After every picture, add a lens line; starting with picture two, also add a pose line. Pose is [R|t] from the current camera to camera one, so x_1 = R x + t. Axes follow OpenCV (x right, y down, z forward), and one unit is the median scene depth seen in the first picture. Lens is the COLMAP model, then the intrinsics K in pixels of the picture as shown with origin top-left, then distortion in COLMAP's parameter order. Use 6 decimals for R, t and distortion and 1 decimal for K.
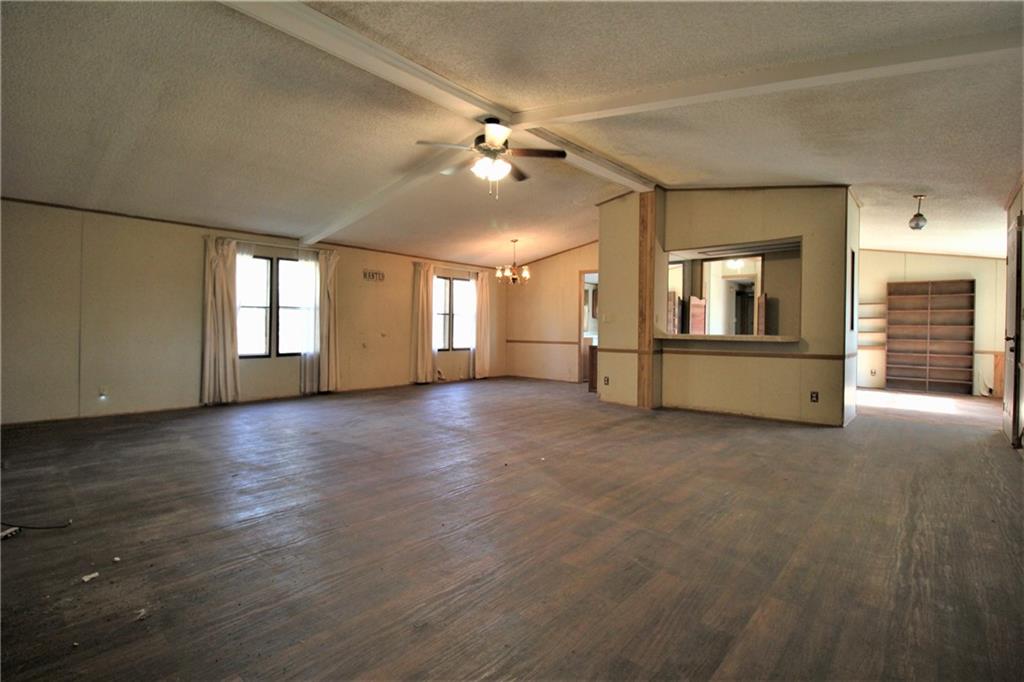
lens RADIAL K [[473.0, 0, 509.7], [0, 473.0, 331.2], [0, 0, 1]] dist [0.000269, -0.013602]
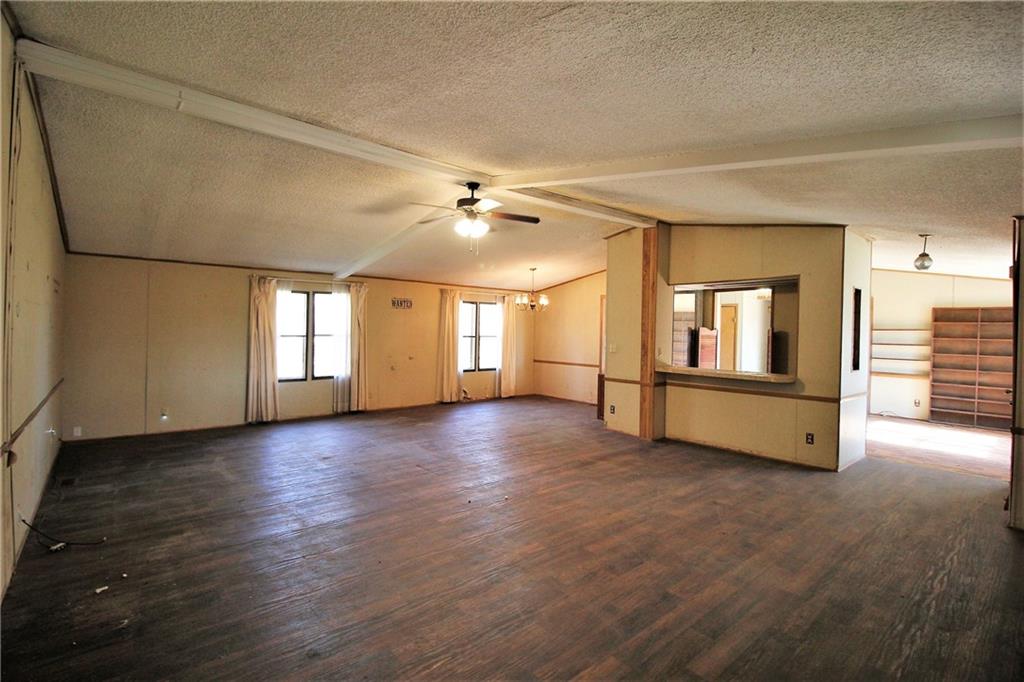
lens RADIAL K [[473.8, 0, 511.8], [0, 473.8, 332.6], [0, 0, 1]] dist [0.000834, -0.013545]
pose [[0.990933, 0.007278, -0.134160, 0.132904], [-0.007129, 0.999973, 0.001593, -0.066597], [0.134168, -0.000622, 0.990958, -0.052630]]
